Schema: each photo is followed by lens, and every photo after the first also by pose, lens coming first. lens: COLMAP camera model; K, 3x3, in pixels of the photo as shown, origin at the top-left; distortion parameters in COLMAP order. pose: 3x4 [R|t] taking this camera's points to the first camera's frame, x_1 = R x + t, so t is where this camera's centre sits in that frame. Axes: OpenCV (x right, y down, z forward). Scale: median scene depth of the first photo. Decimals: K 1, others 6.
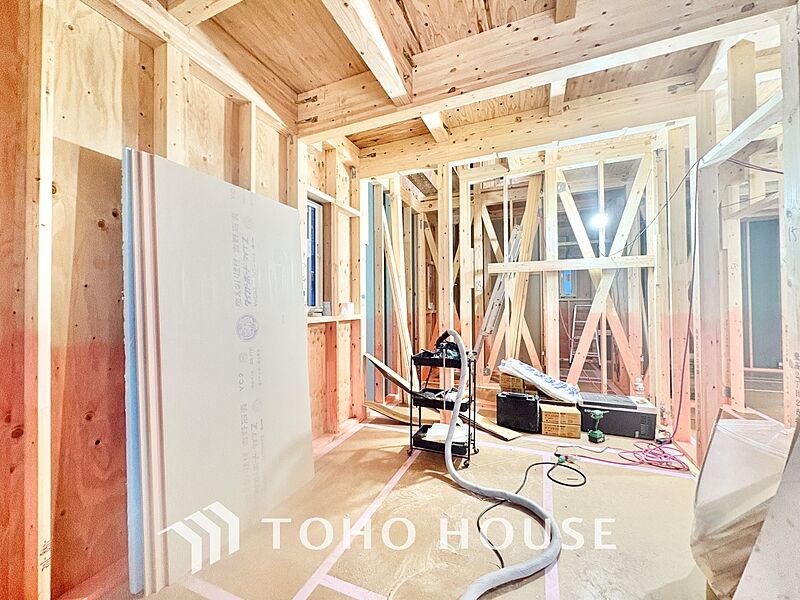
lens RADIAL K [[319.0, 0, 400.0], [0, 319.0, 300.0], [0, 0, 1]] dist [0.000876, -0.000313]
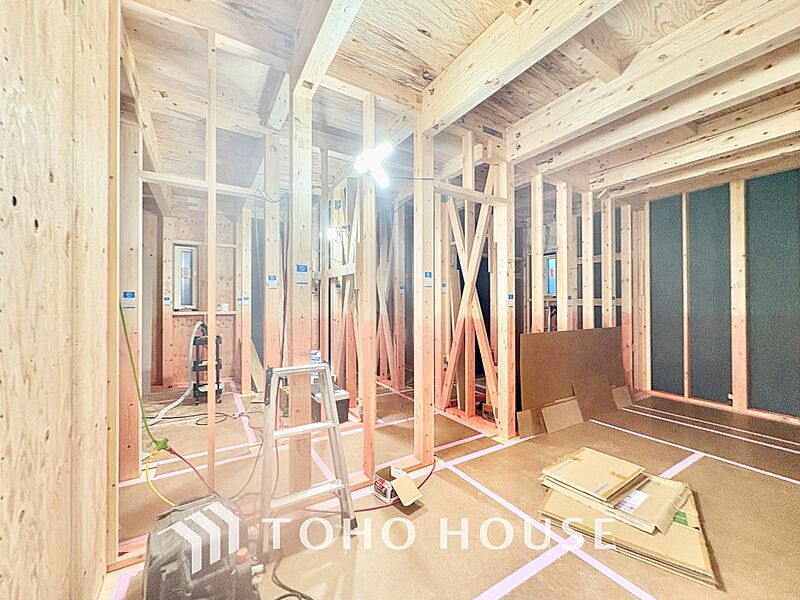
lens RADIAL K [[319.0, 0, 400.0], [0, 319.0, 300.0], [0, 0, 1]] dist [0.000876, -0.000313]
pose [[0.817305, 0.002137, -0.576202, 1.696473], [0.002939, 0.999965, 0.007877, -0.021820], [0.576198, -0.008131, 0.817270, 0.233240]]
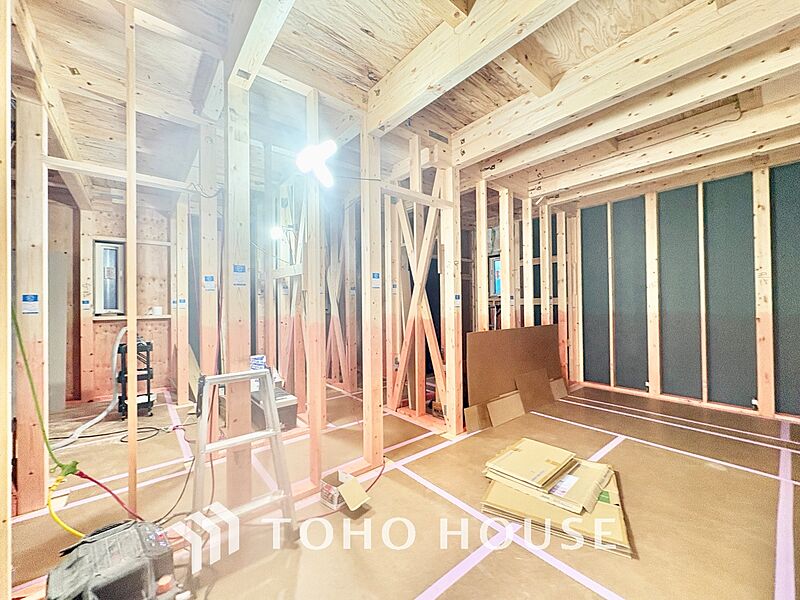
lens RADIAL K [[319.0, 0, 400.0], [0, 319.0, 300.0], [0, 0, 1]] dist [0.000876, -0.000313]
pose [[0.888727, -0.006501, -0.458390, 1.713071], [0.010750, 0.999920, 0.006661, -0.022712], [0.458310, -0.010847, 0.888726, 0.247385]]
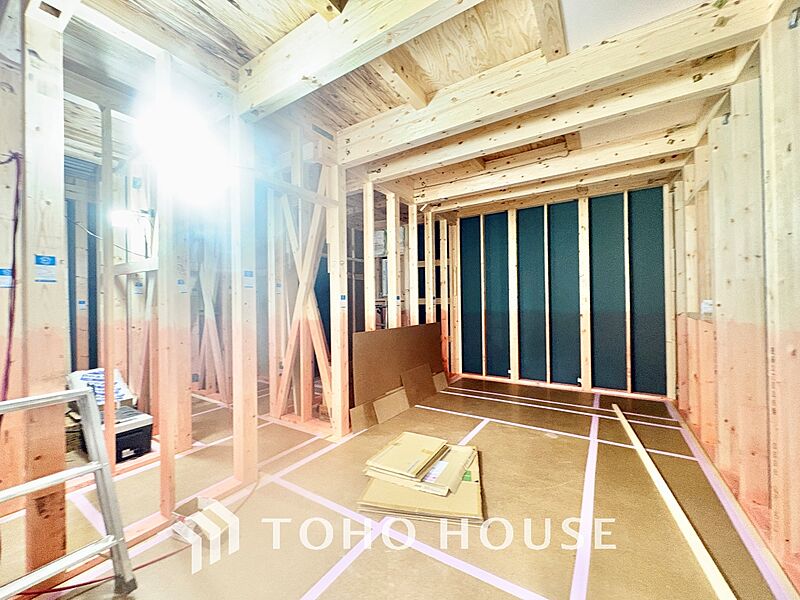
lens RADIAL K [[319.0, 0, 400.0], [0, 319.0, 300.0], [0, 0, 1]] dist [0.000876, -0.000313]
pose [[0.985703, -0.005619, -0.168398, 1.758198], [0.007522, 0.999915, 0.010662, -0.024449], [0.168324, -0.011776, 0.985661, 0.273703]]
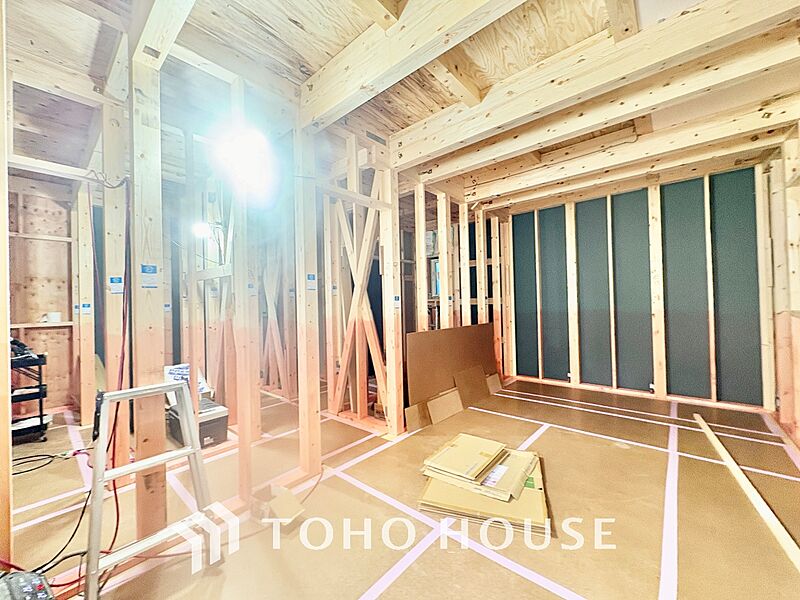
lens RADIAL K [[319.0, 0, 400.0], [0, 319.0, 300.0], [0, 0, 1]] dist [0.000876, -0.000313]
pose [[0.951560, -0.017276, -0.306978, 1.734405], [0.020281, 0.999773, 0.006601, -0.024521], [0.306794, -0.012507, 0.951694, 0.263473]]
